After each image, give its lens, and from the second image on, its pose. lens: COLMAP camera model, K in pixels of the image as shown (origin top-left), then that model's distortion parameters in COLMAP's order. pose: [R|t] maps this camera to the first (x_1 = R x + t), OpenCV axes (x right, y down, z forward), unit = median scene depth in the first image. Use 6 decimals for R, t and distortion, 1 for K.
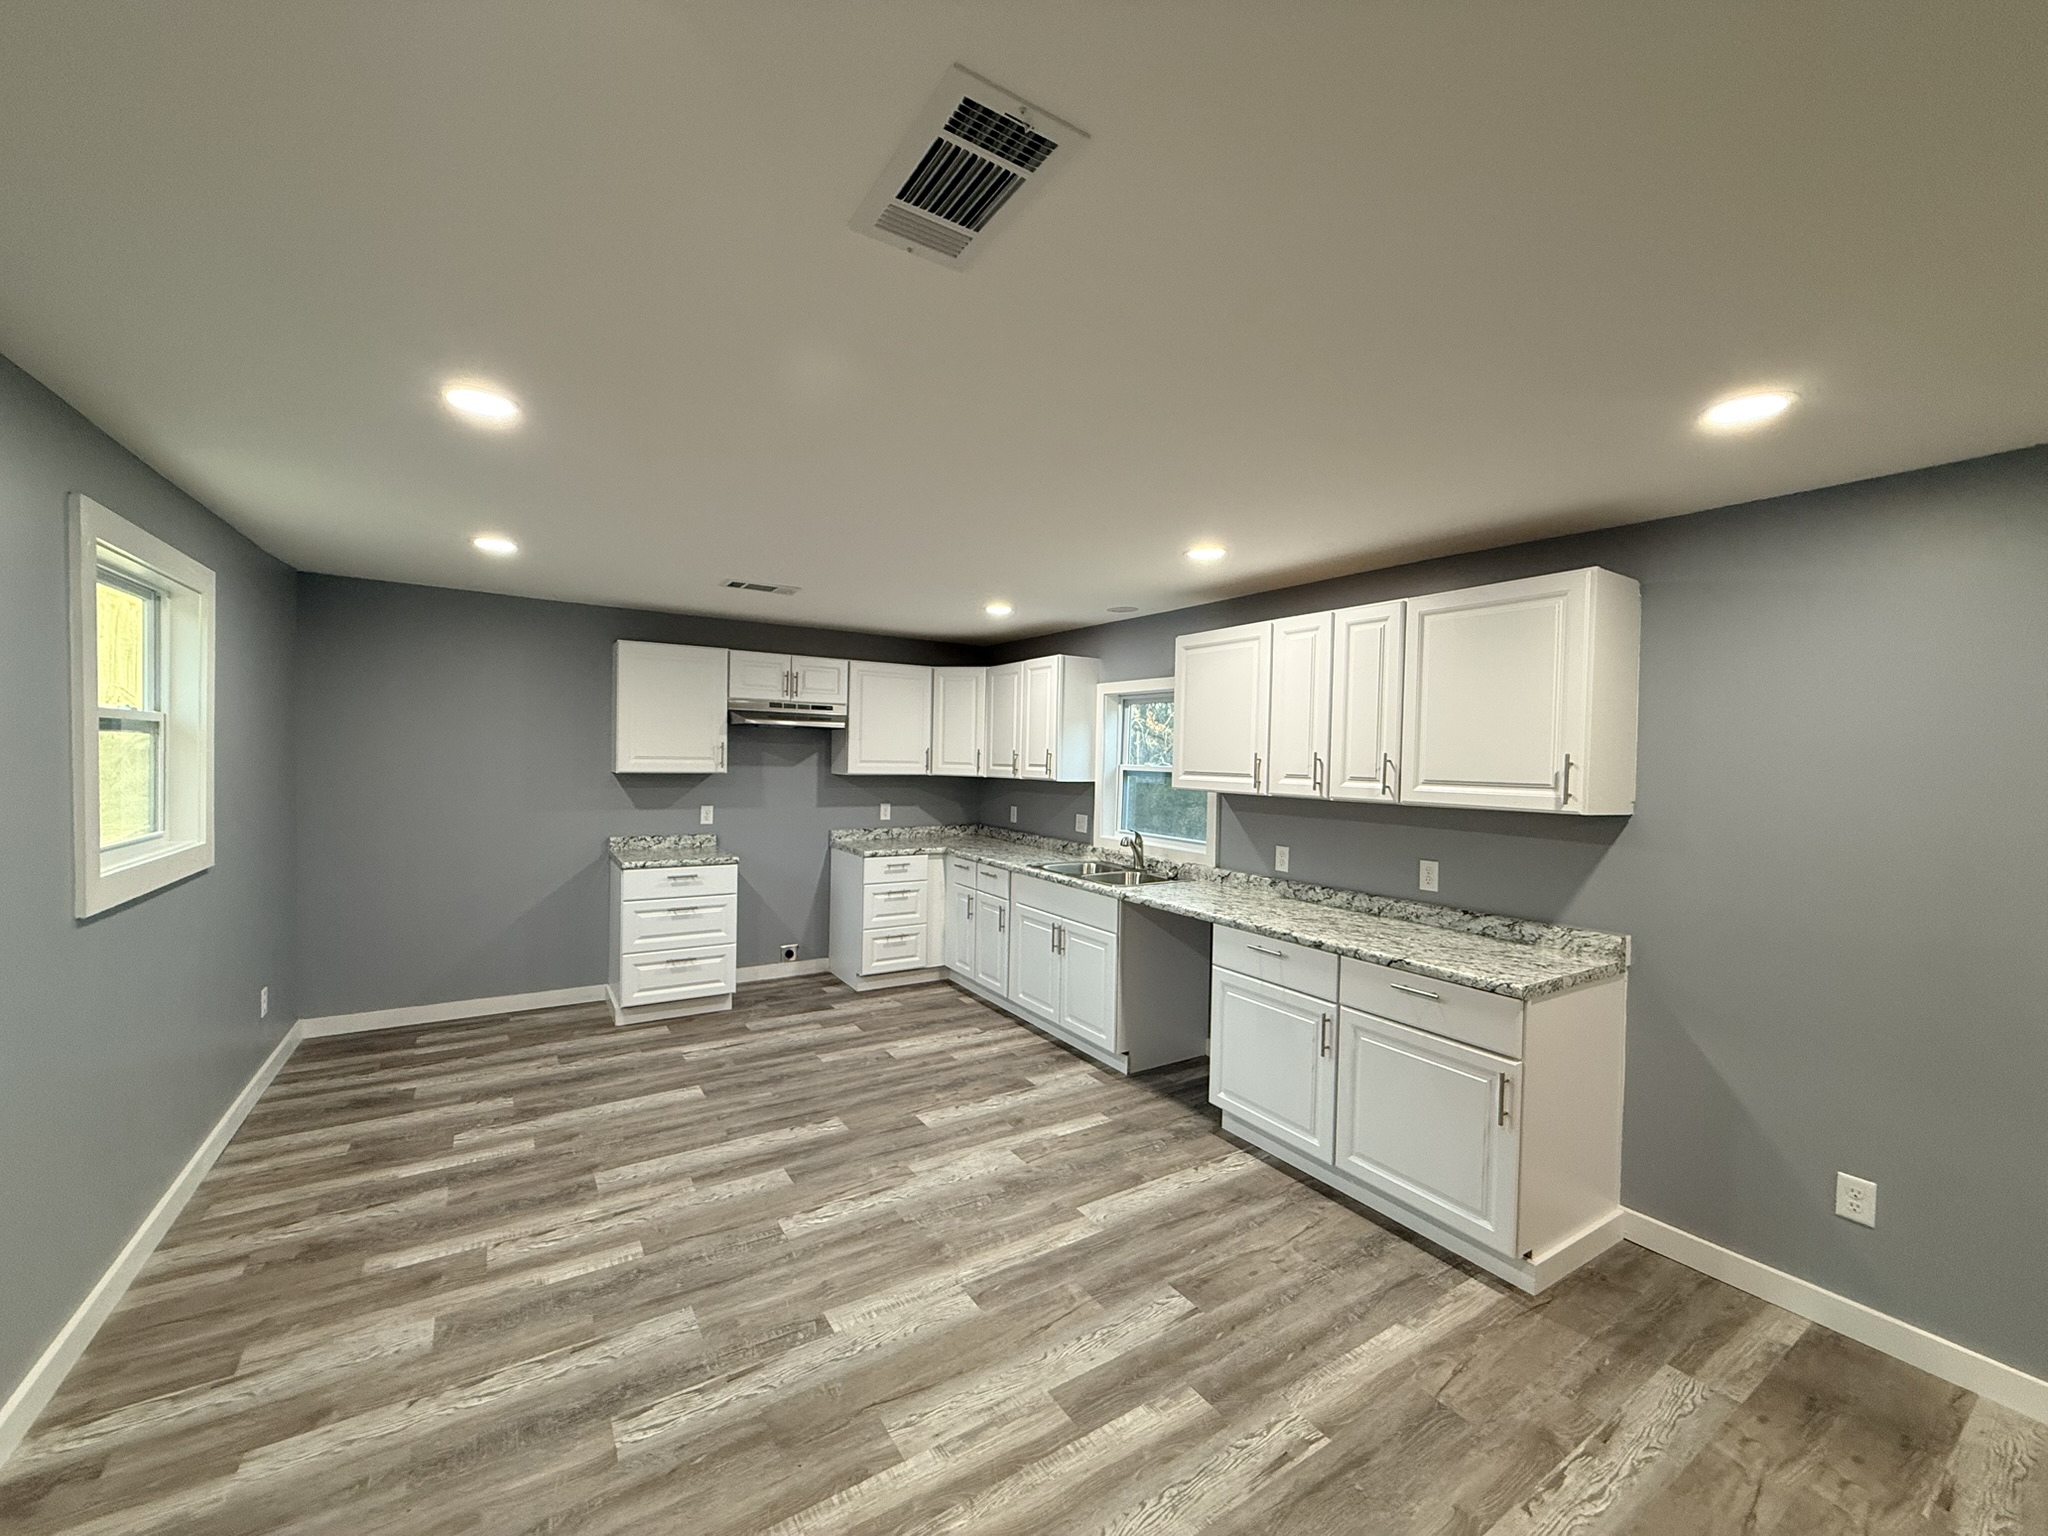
lens RADIAL K [[819.8, 0, 1011.3], [0, 819.8, 771.3], [0, 0, 1]] dist [0.000592, 0.000132]
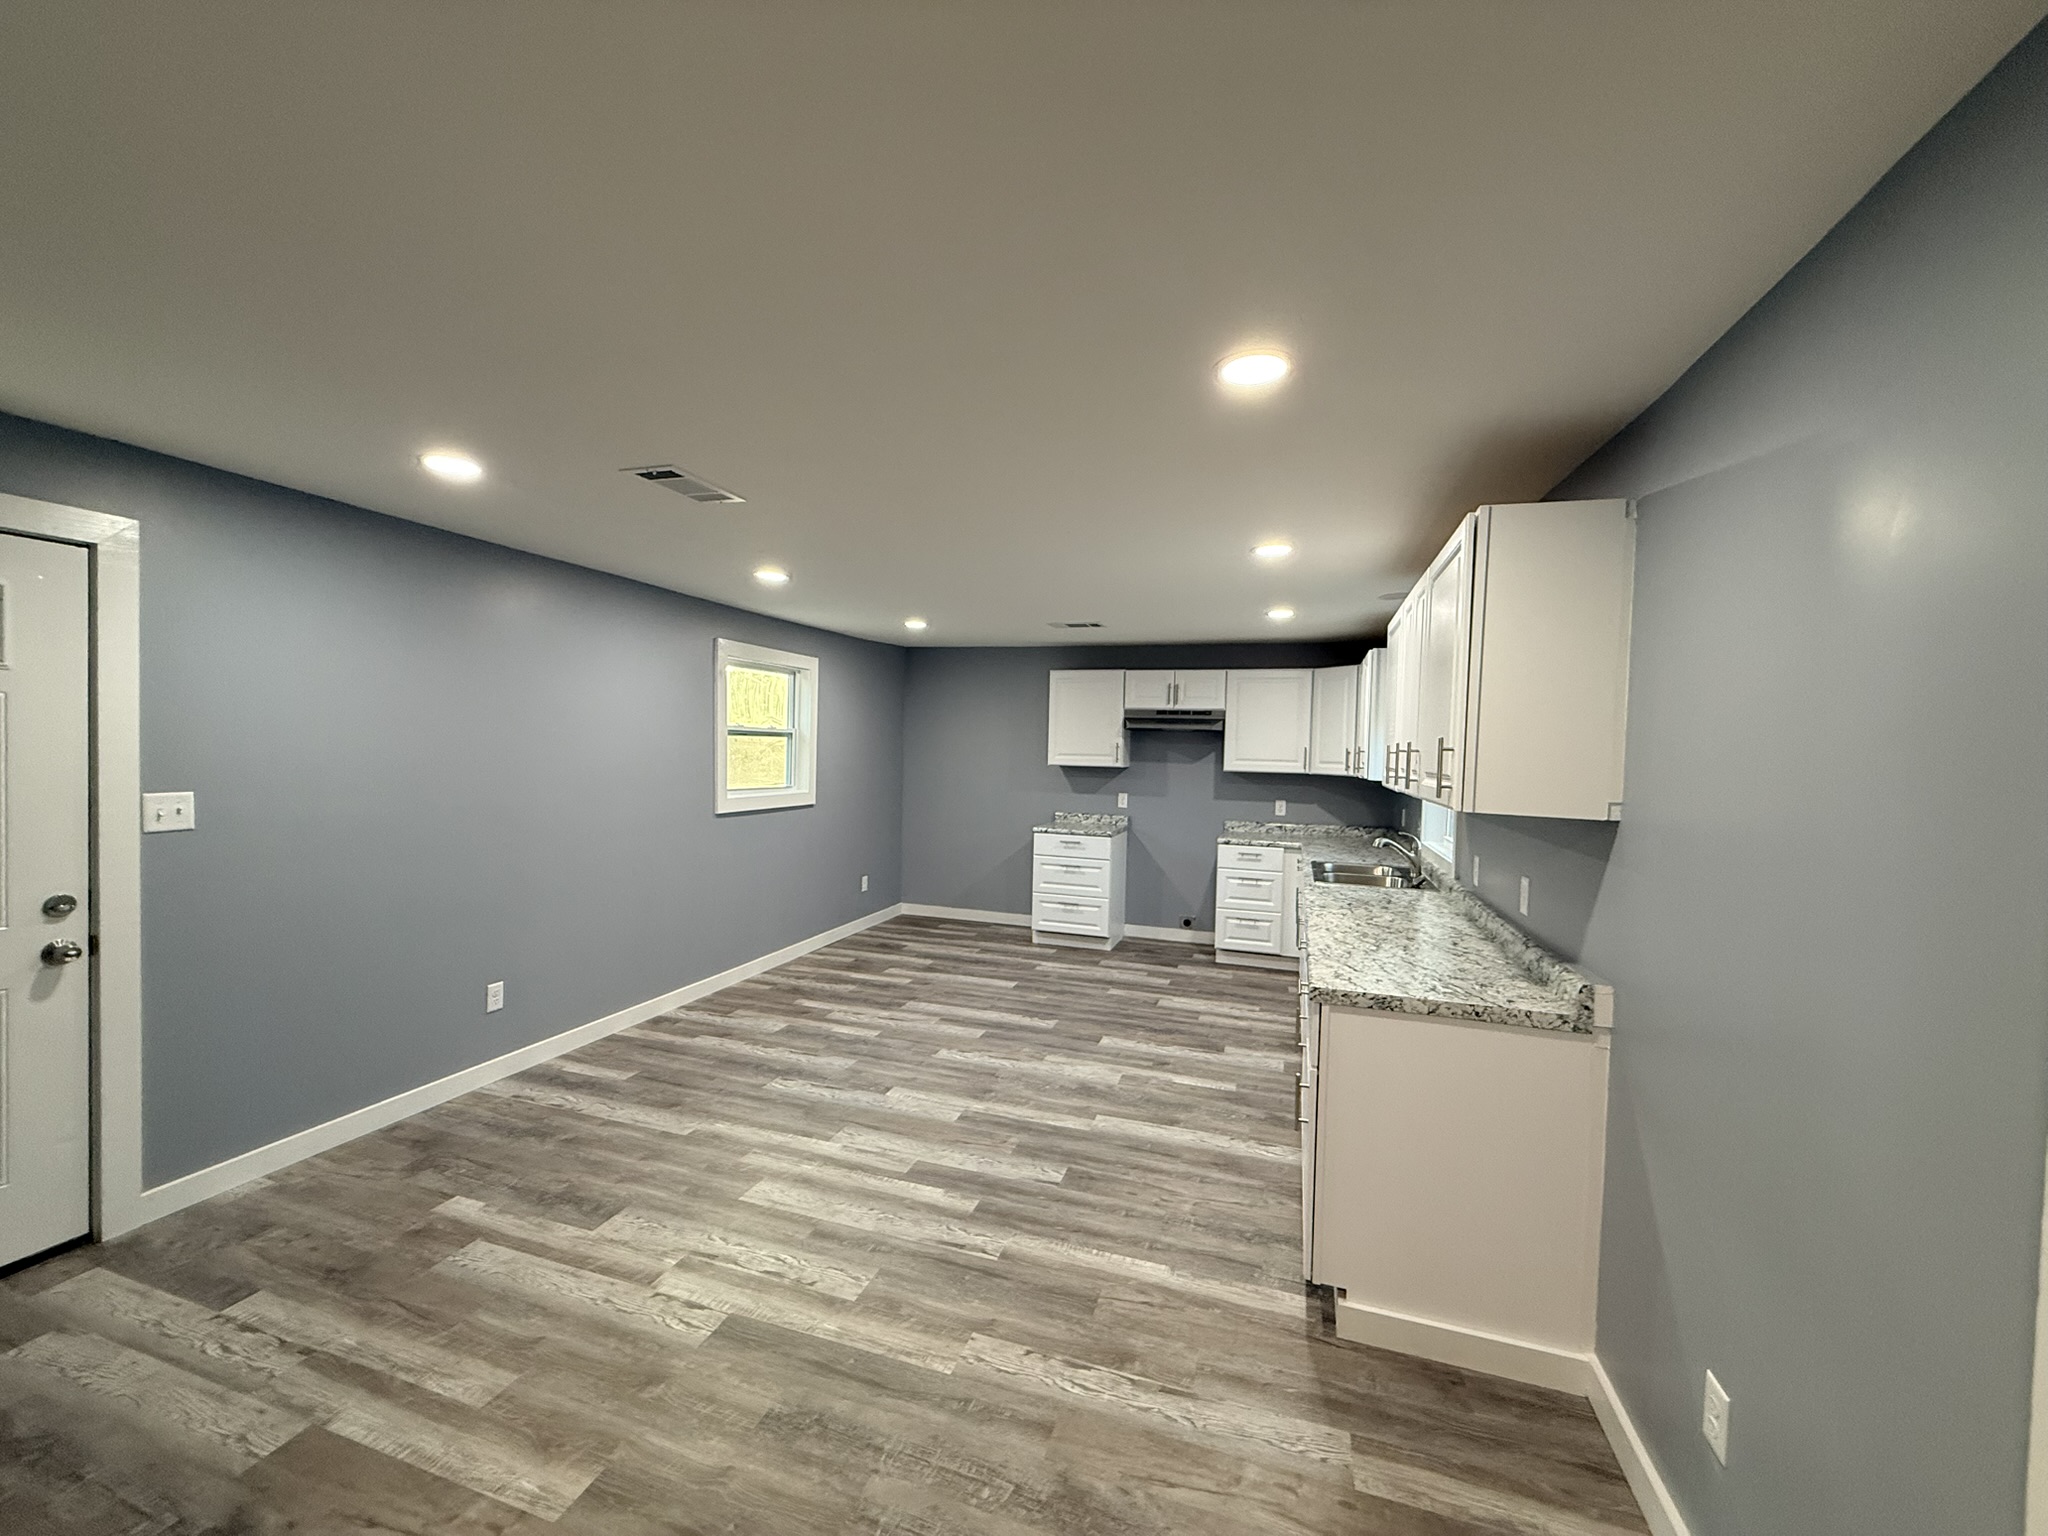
lens RADIAL K [[819.8, 0, 1011.3], [0, 819.8, 771.3], [0, 0, 1]] dist [0.000592, 0.000132]
pose [[0.625373, 0.017400, -0.780132, 0.748758], [-0.027125, 0.999632, 0.000552, 0.017707], [0.779854, 0.020816, 0.625615, 0.096269]]
